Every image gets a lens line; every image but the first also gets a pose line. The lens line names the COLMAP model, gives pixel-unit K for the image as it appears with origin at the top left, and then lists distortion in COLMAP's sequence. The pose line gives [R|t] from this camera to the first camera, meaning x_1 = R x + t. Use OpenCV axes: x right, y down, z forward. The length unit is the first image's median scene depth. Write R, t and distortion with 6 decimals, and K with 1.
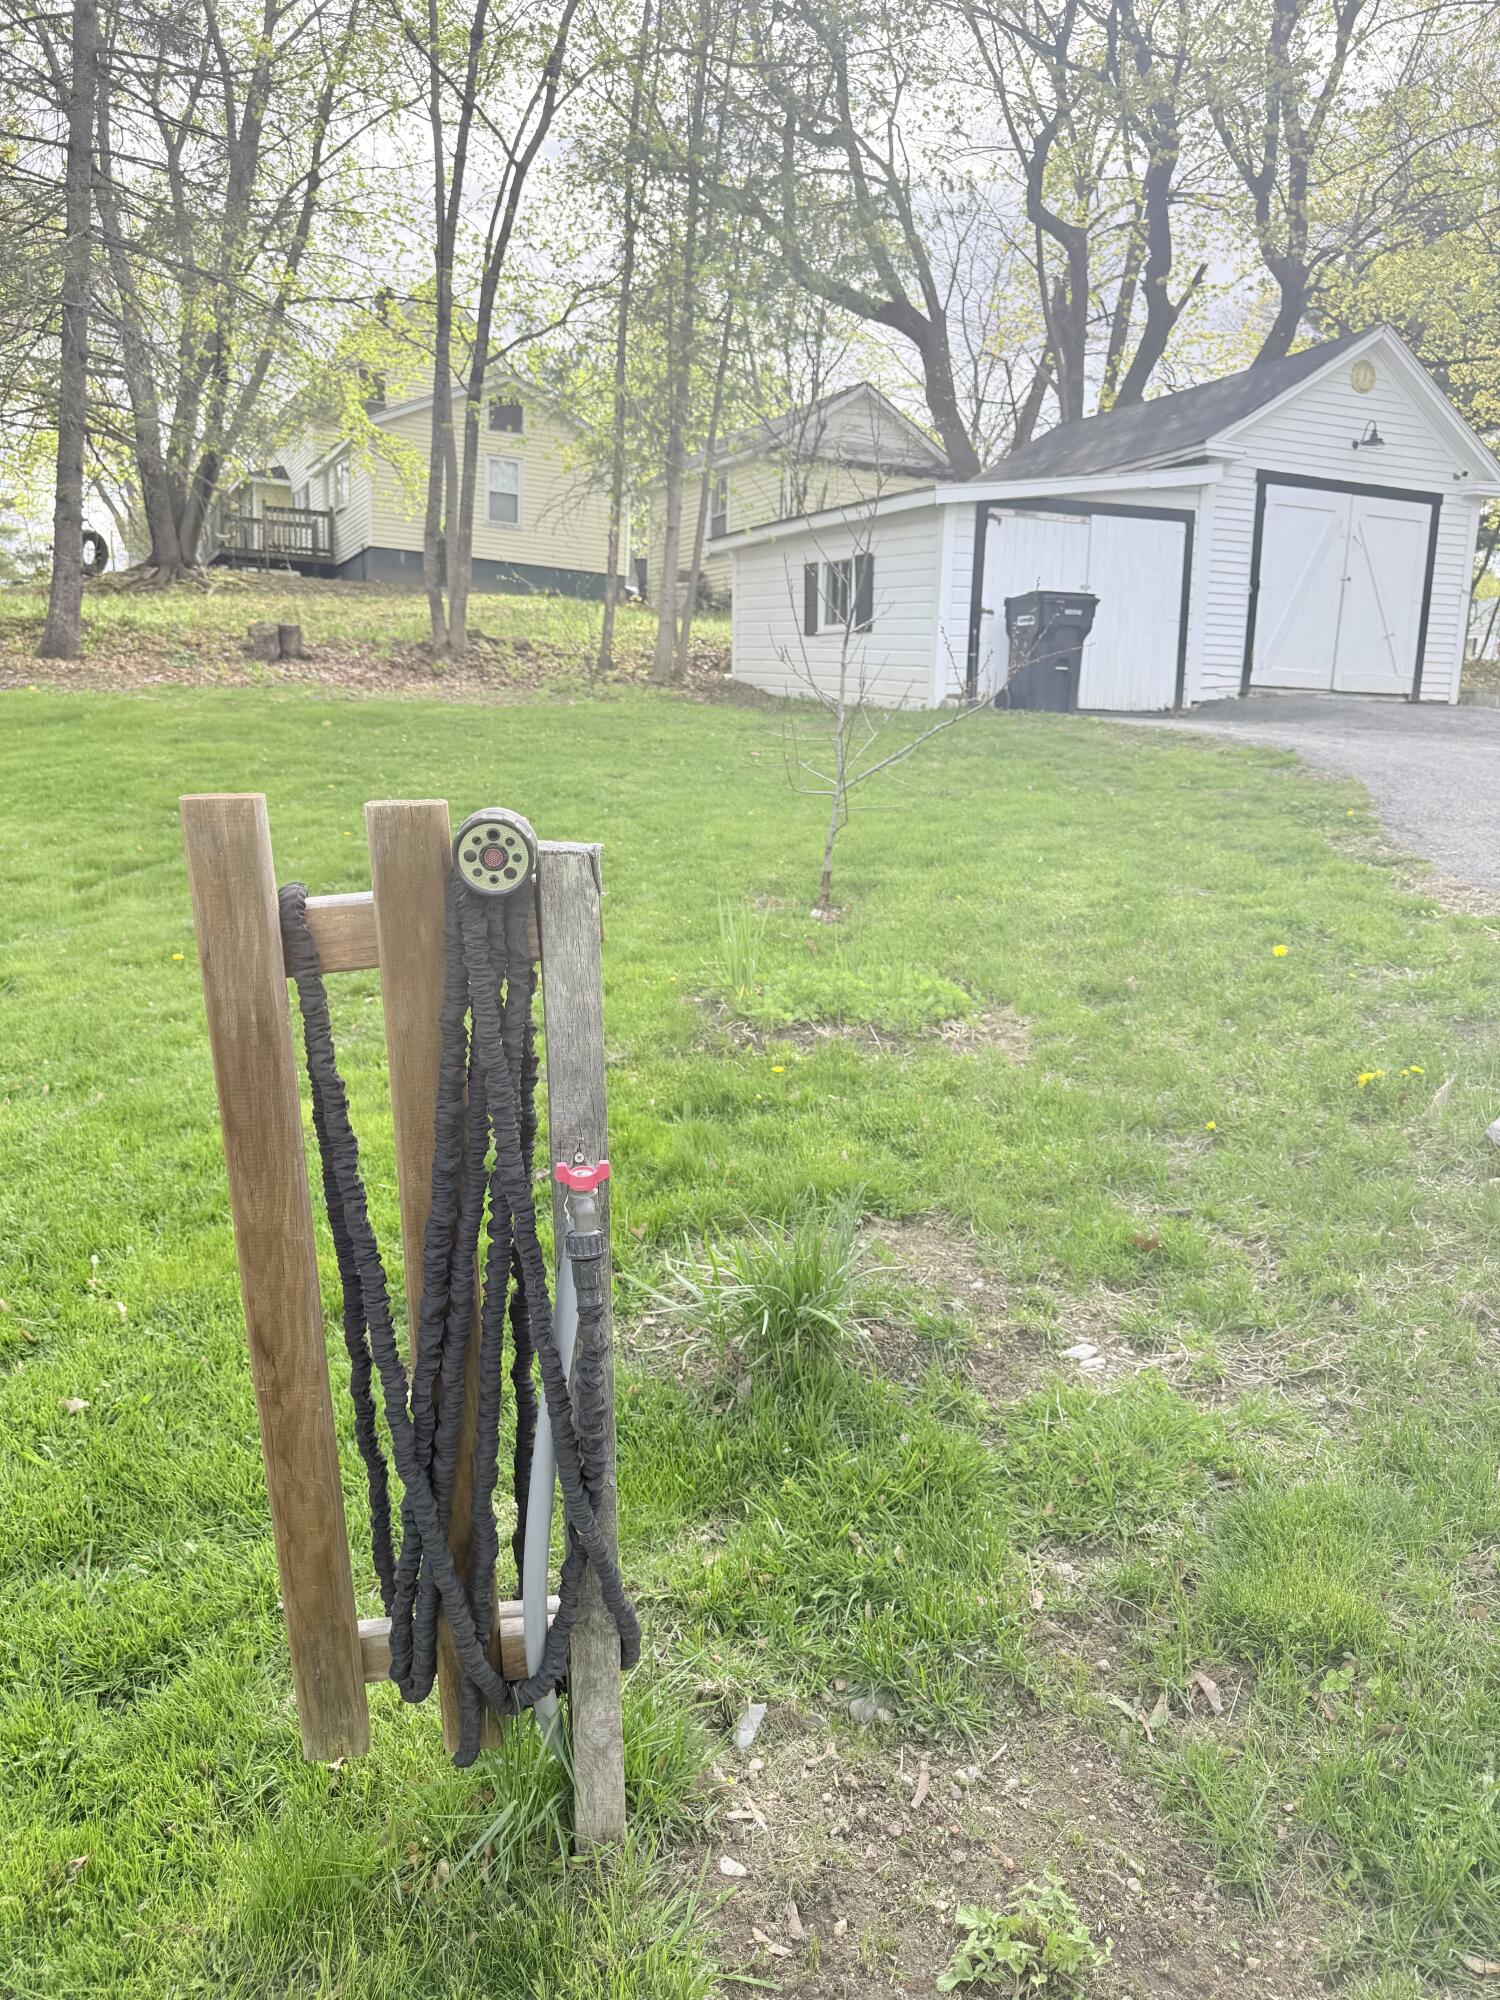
lens RADIAL K [[1404.3, 0, 748.7], [0, 1404.3, 1003.9], [0, 0, 1]] dist [0.033770, -0.033358]
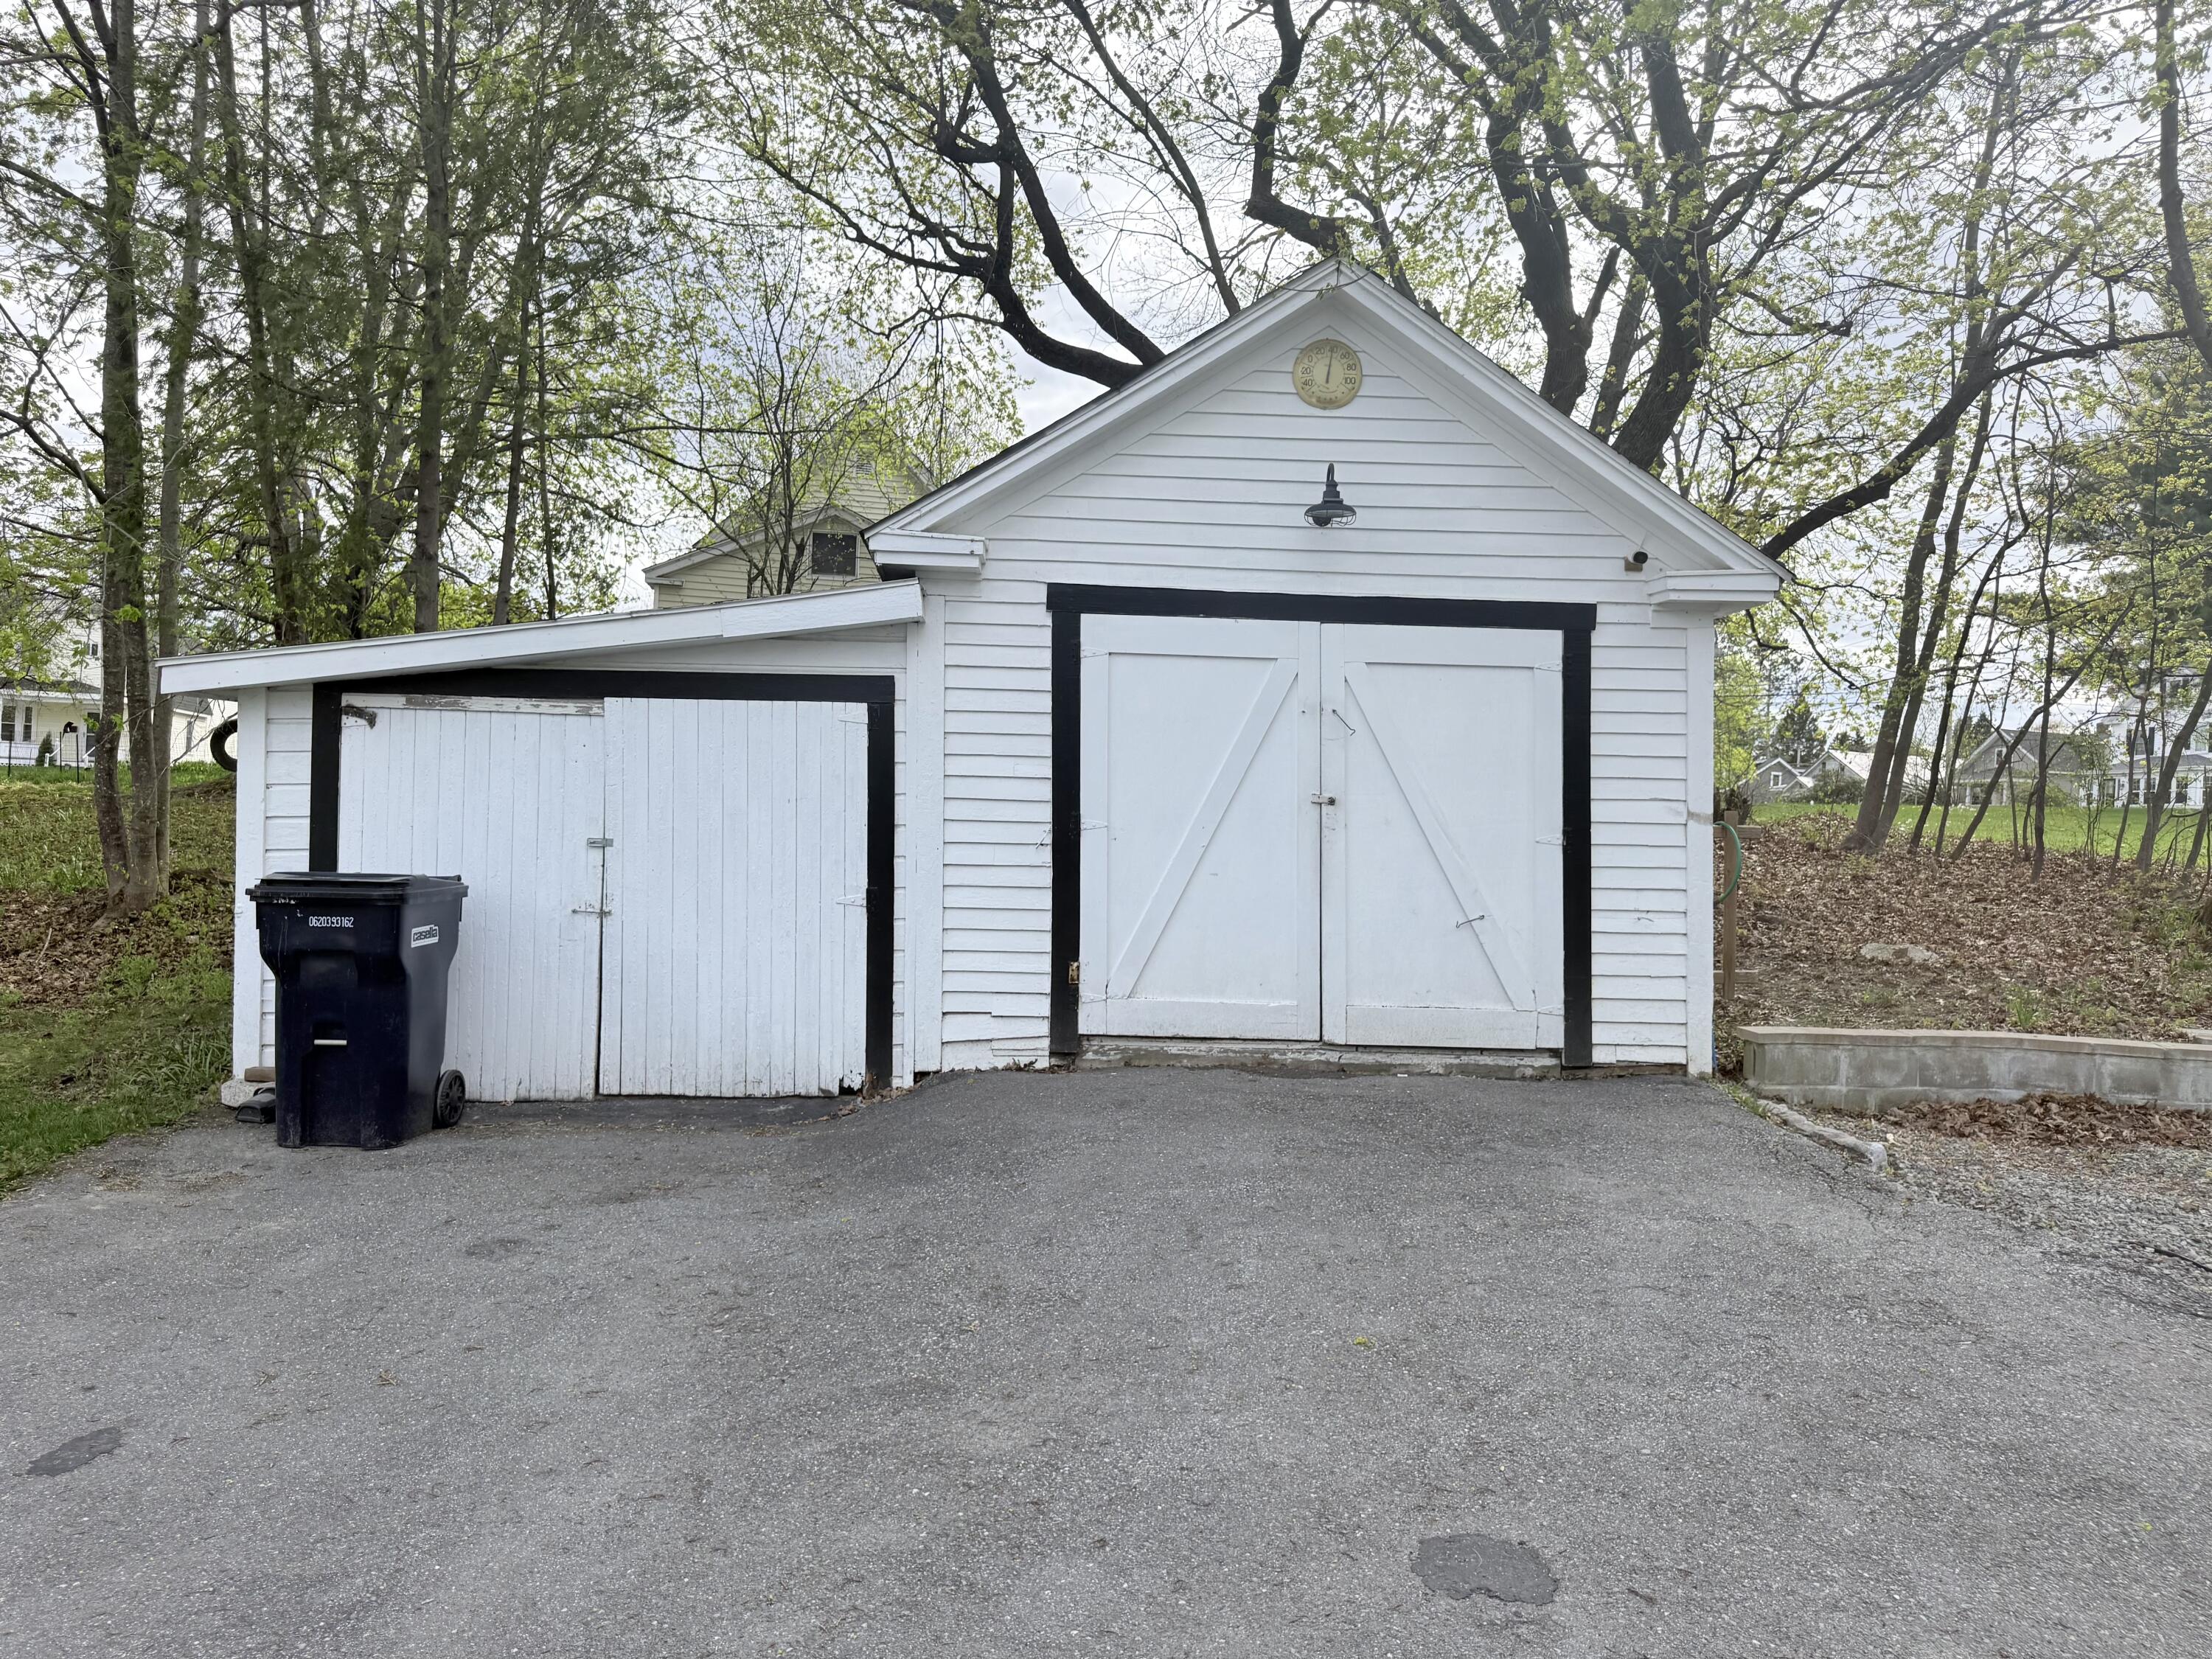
lens RADIAL K [[1553.2, 0, 1104.4], [0, 1553.2, 827.8], [0, 0, 1]] dist [0.033770, -0.033358]
pose [[0.932367, -0.001567, -0.361509, 0.554930], [-0.072382, 0.978933, -0.190923, -0.201098], [0.354192, 0.204177, 0.912612, 0.550026]]
